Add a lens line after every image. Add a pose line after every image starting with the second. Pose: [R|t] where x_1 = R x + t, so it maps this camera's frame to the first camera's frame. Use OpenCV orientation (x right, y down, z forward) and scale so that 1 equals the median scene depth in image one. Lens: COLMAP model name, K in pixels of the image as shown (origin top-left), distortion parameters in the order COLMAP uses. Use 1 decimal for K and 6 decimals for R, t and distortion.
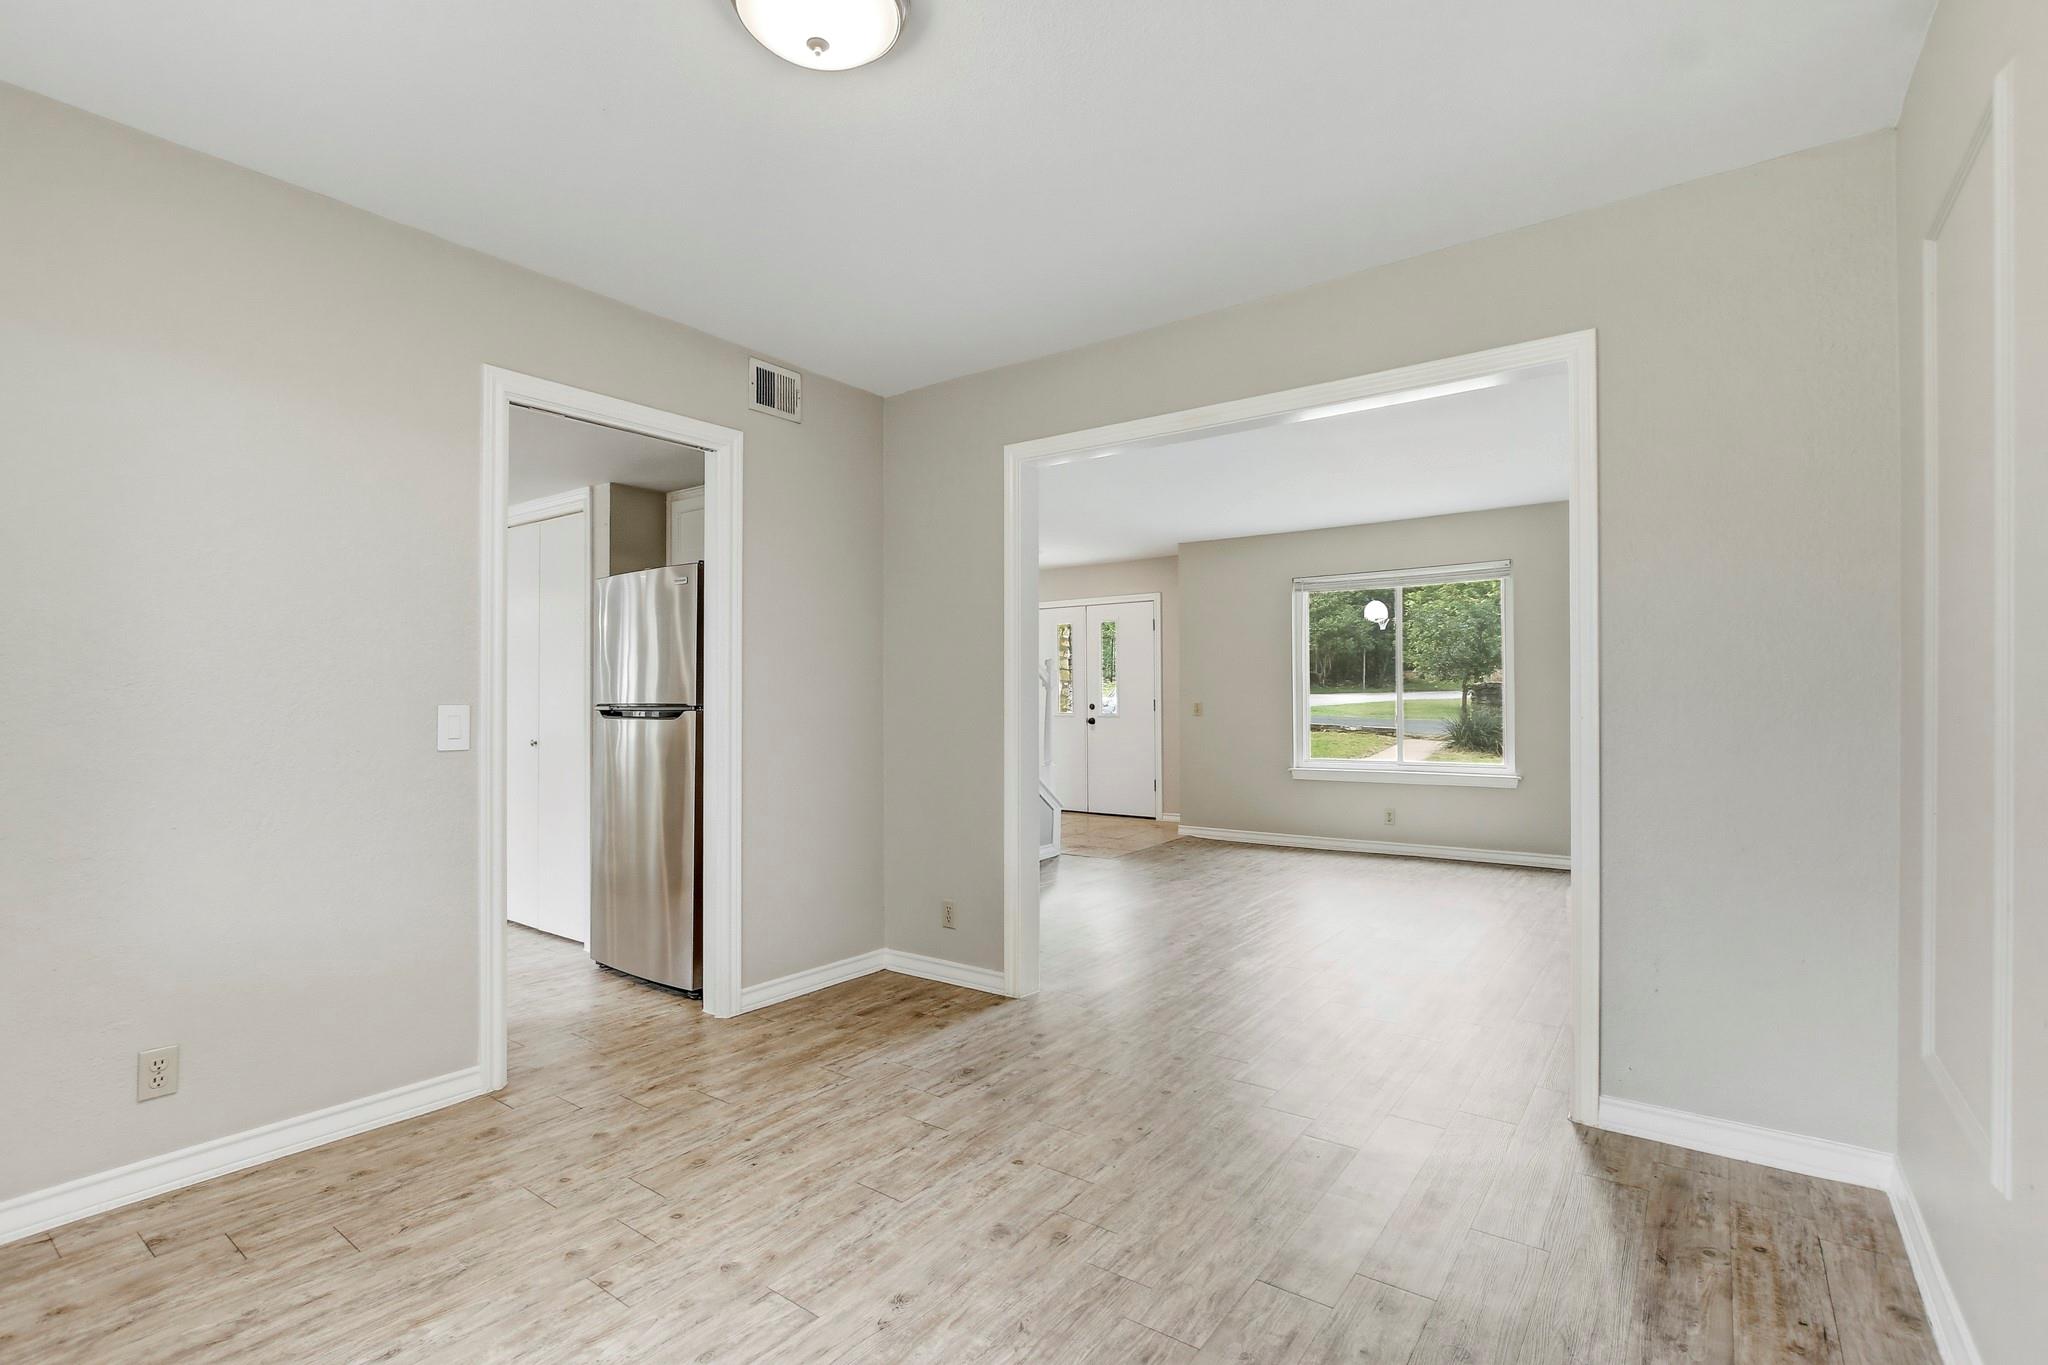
lens RADIAL K [[950.9, 0, 1017.6], [0, 950.9, 703.1], [0, 0, 1]] dist [-0.028485, 0.008183]
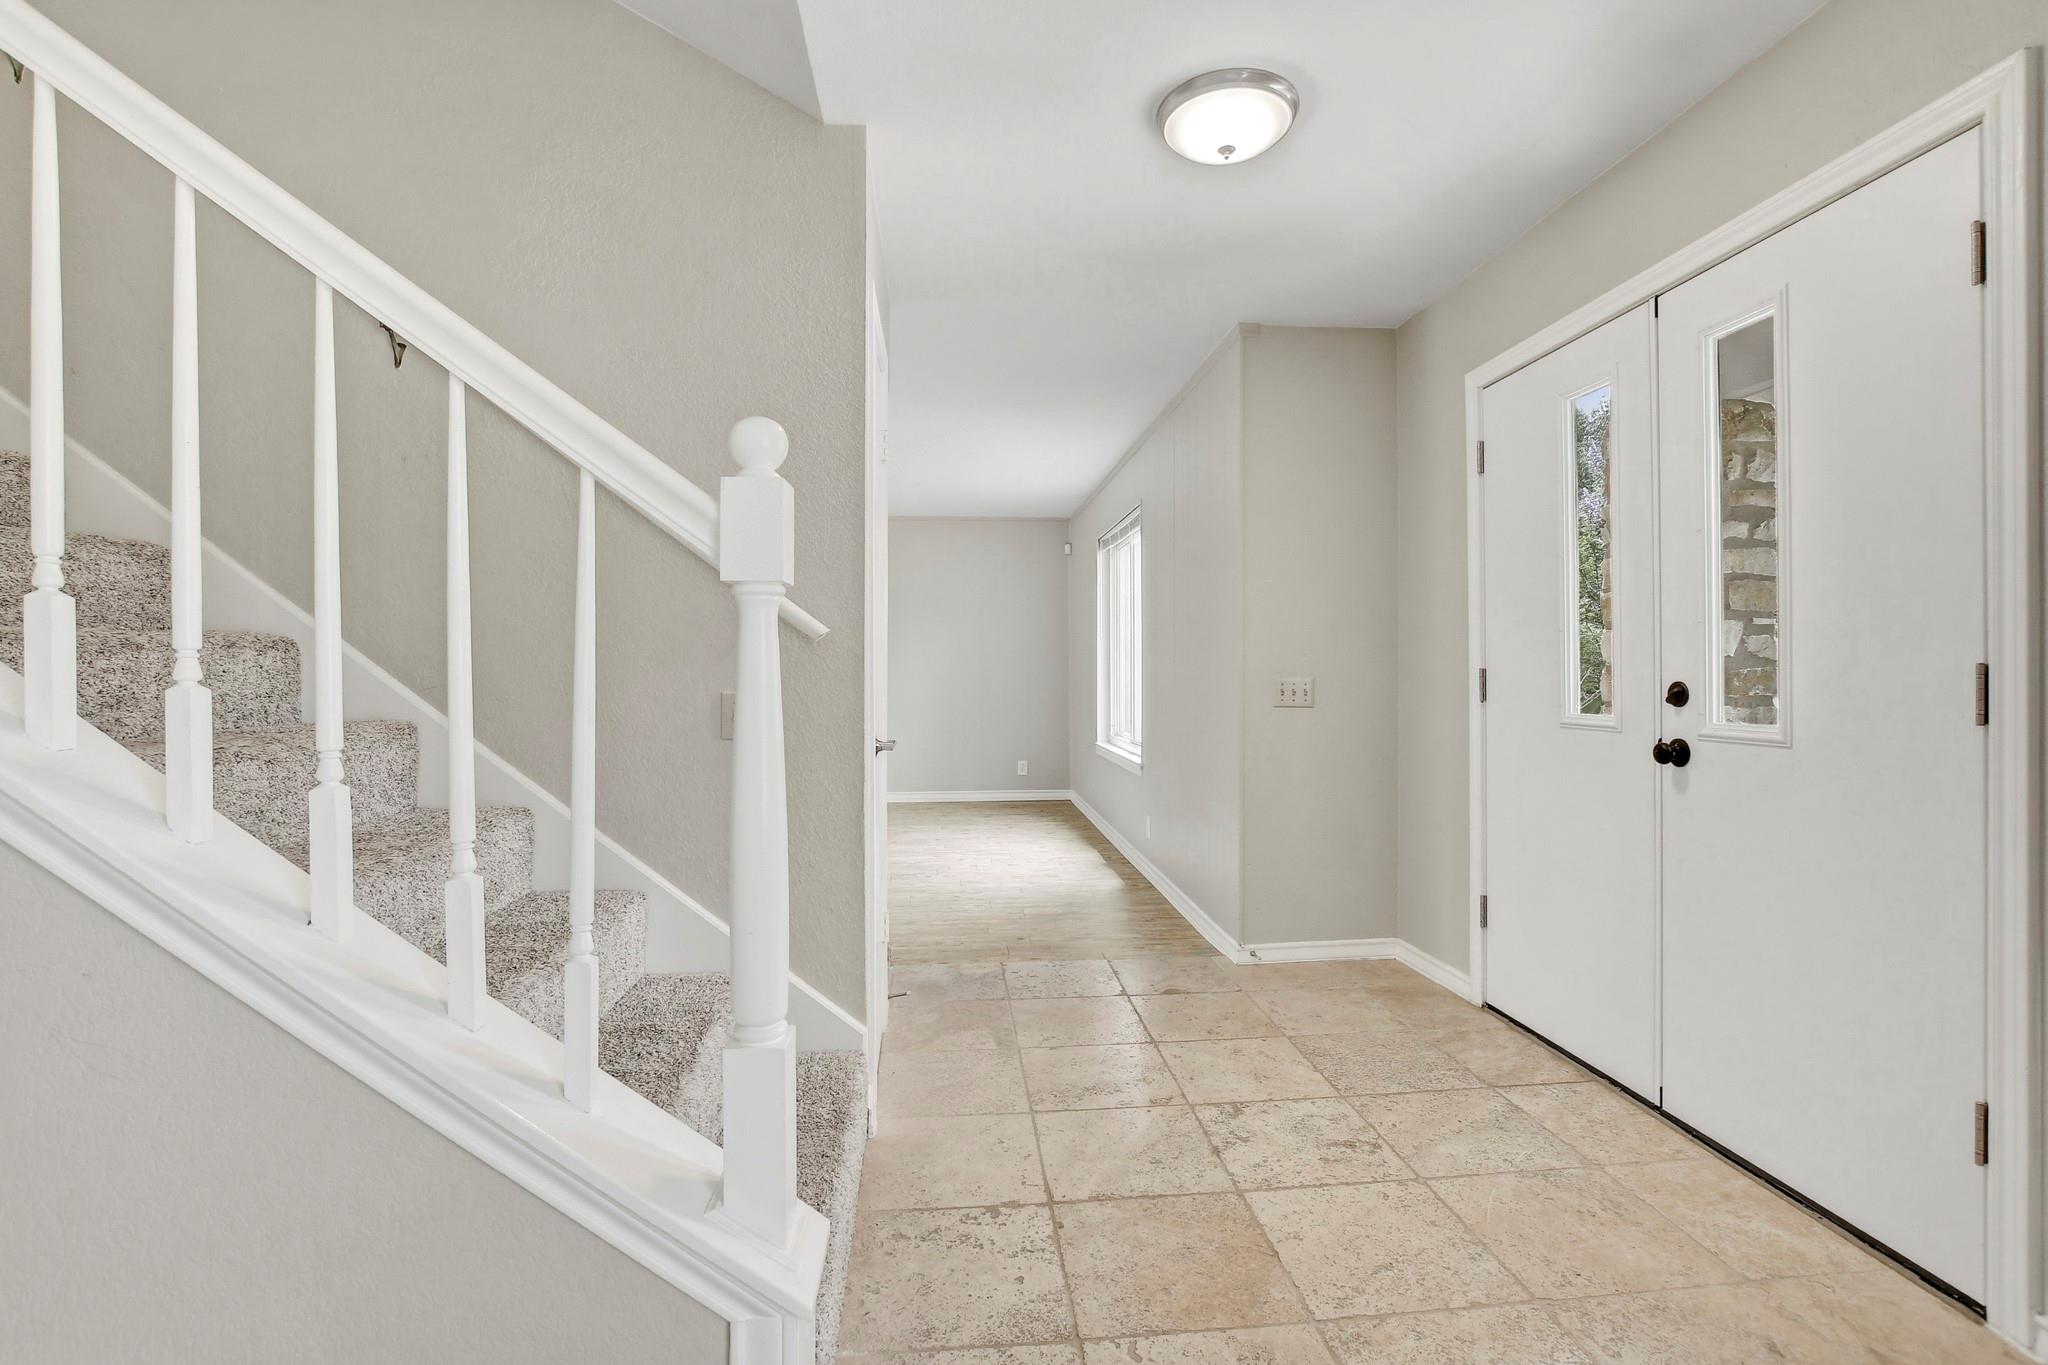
lens RADIAL K [[950.9, 0, 1026.2], [0, 950.9, 672.4], [0, 0, 1]] dist [-0.028485, 0.008183]
pose [[0.662214, 0.003355, -0.749308, 0.156697], [-0.003302, 0.999993, 0.001560, -0.001879], [0.749308, 0.001441, 0.662220, 0.749329]]
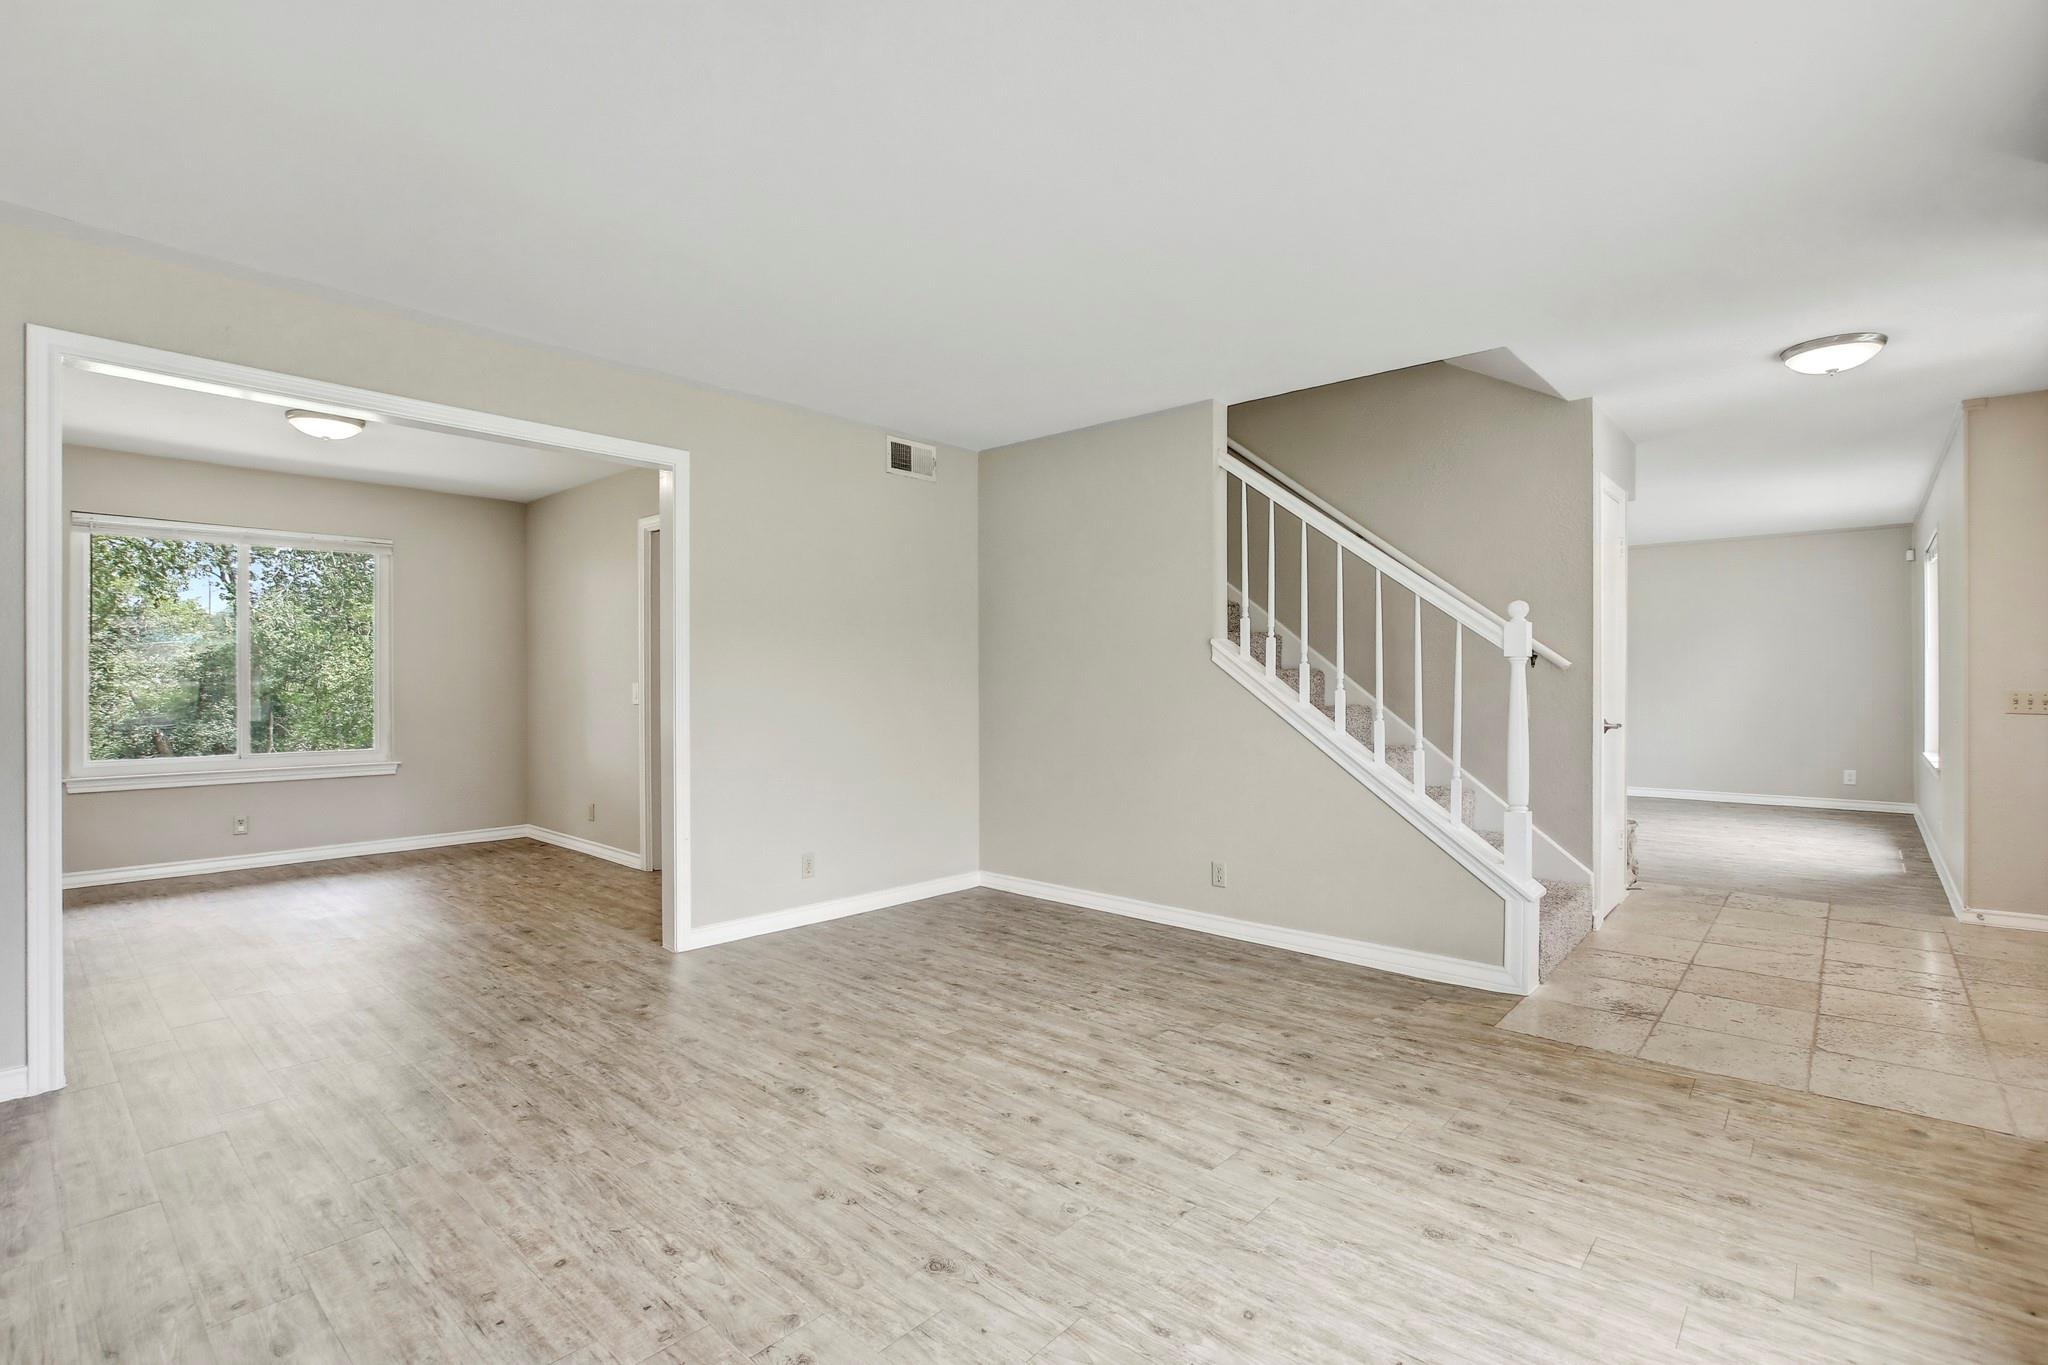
lens RADIAL K [[950.9, 0, 1015.2], [0, 950.9, 679.9], [0, 0, 1]] dist [-0.028485, 0.008183]
pose [[-0.098566, 0.005829, -0.995113, 0.451800], [-0.000907, 0.999982, 0.005947, -0.006808], [0.995130, 0.001489, -0.098559, 0.636710]]
